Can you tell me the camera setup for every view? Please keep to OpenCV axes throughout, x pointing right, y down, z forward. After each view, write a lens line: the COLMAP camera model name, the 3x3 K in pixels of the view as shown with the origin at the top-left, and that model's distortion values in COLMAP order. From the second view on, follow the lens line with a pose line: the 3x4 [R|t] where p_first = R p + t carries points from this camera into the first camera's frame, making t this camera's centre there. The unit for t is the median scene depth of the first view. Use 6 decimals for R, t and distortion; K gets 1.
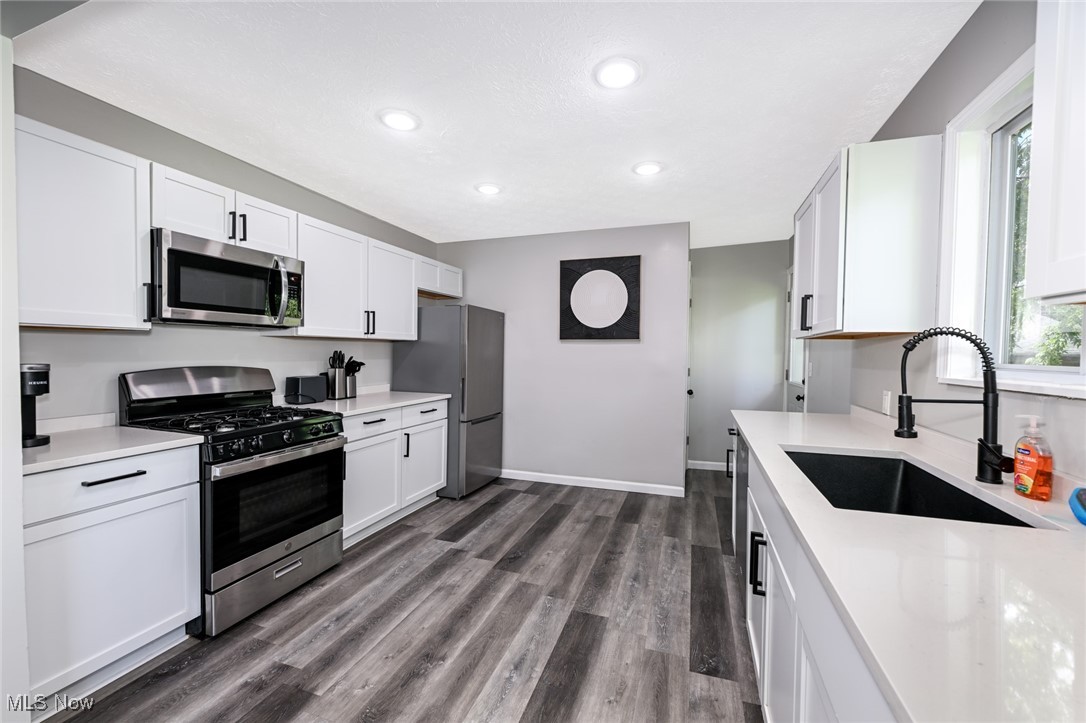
lens RADIAL K [[438.1, 0, 541.4], [0, 438.1, 363.6], [0, 0, 1]] dist [-0.001651, 0.000896]
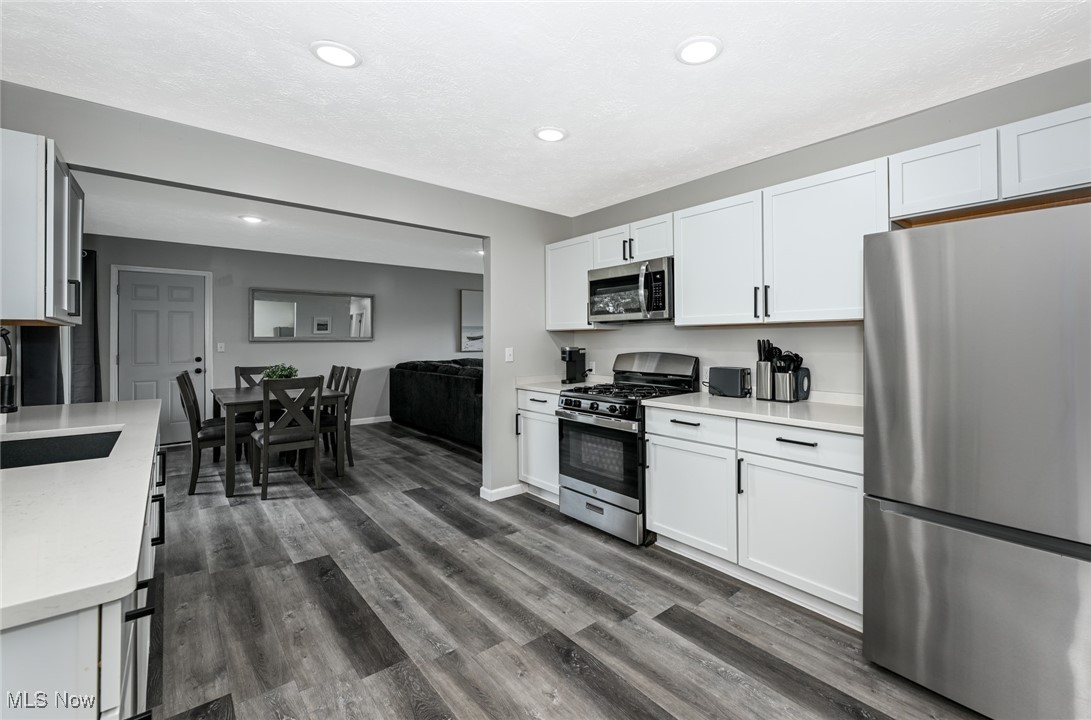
lens RADIAL K [[461.2, 0, 576.2], [0, 461.2, 332.8], [0, 0, 1]] dist [0.001583, -0.000573]
pose [[-0.485631, -0.023289, -0.873854, 0.565338], [-0.025519, 0.999597, -0.012459, -0.028075], [0.873791, 0.016249, -0.486029, 1.392735]]
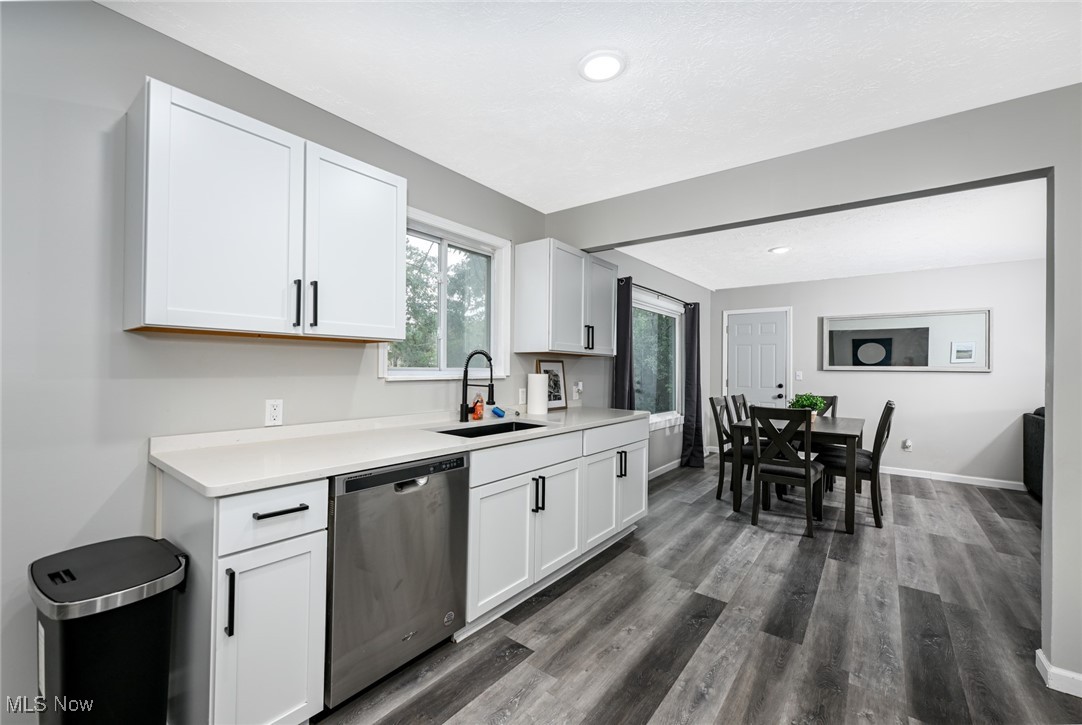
lens RADIAL K [[436.4, 0, 545.4], [0, 436.4, 366.0], [0, 0, 1]] dist [-0.001651, 0.000896]
pose [[-0.950767, -0.020092, 0.309254, -0.008157], [-0.013328, 0.999624, 0.023970, -0.028739], [-0.309619, 0.018668, -0.950677, 1.363861]]
